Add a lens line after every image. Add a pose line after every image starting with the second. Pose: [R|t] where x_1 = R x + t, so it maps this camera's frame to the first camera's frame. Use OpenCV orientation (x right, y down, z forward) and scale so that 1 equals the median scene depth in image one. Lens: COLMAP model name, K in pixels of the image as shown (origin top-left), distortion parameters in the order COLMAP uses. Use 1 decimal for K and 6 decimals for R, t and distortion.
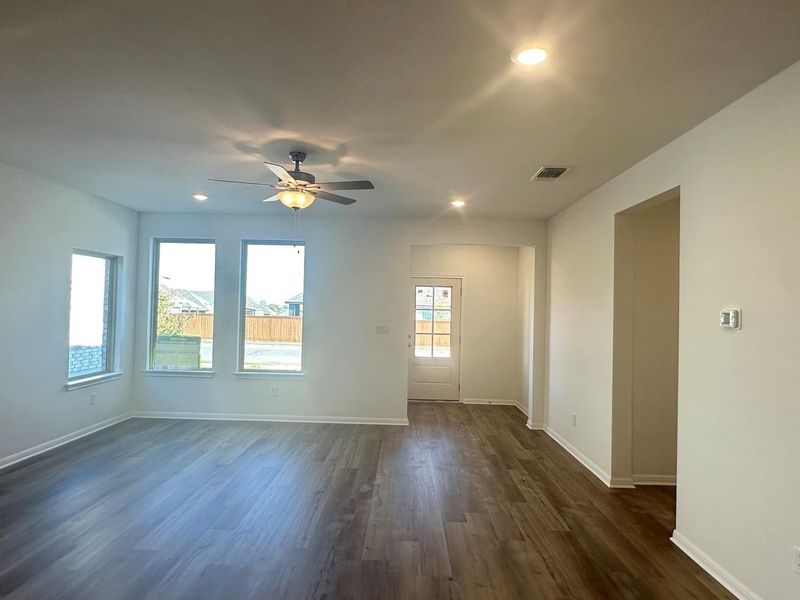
lens RADIAL K [[463.9, 0, 400.0], [0, 463.9, 300.0], [0, 0, 1]] dist [0.030375, 0.000106]
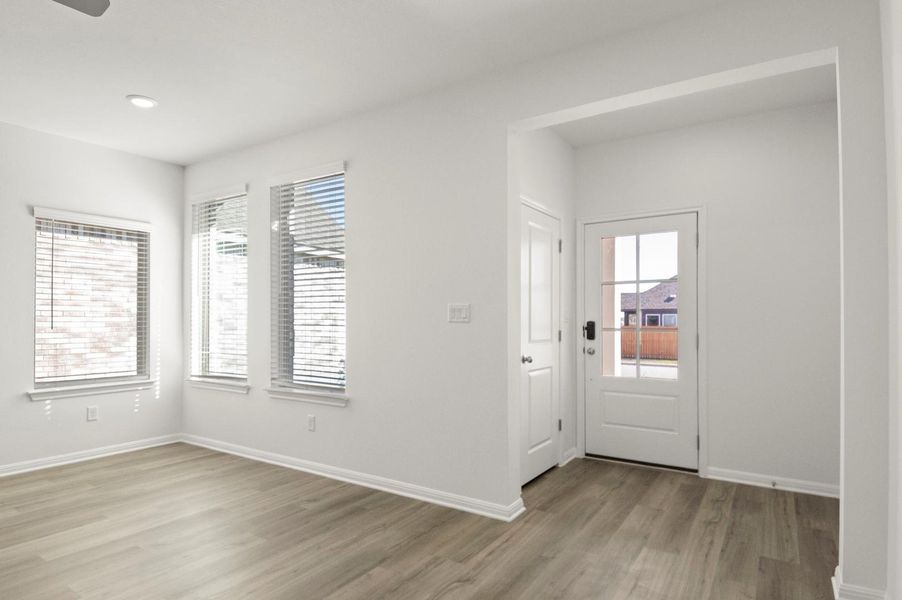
lens RADIAL K [[503.5, 0, 467.9], [0, 503.5, 322.7], [0, 0, 1]] dist [0.000096, -0.002207]
pose [[0.854710, -0.019424, -0.518742, 0.295798], [0.033514, 0.999280, 0.017801, 0.077496], [0.518023, -0.032599, 0.854745, 0.680850]]
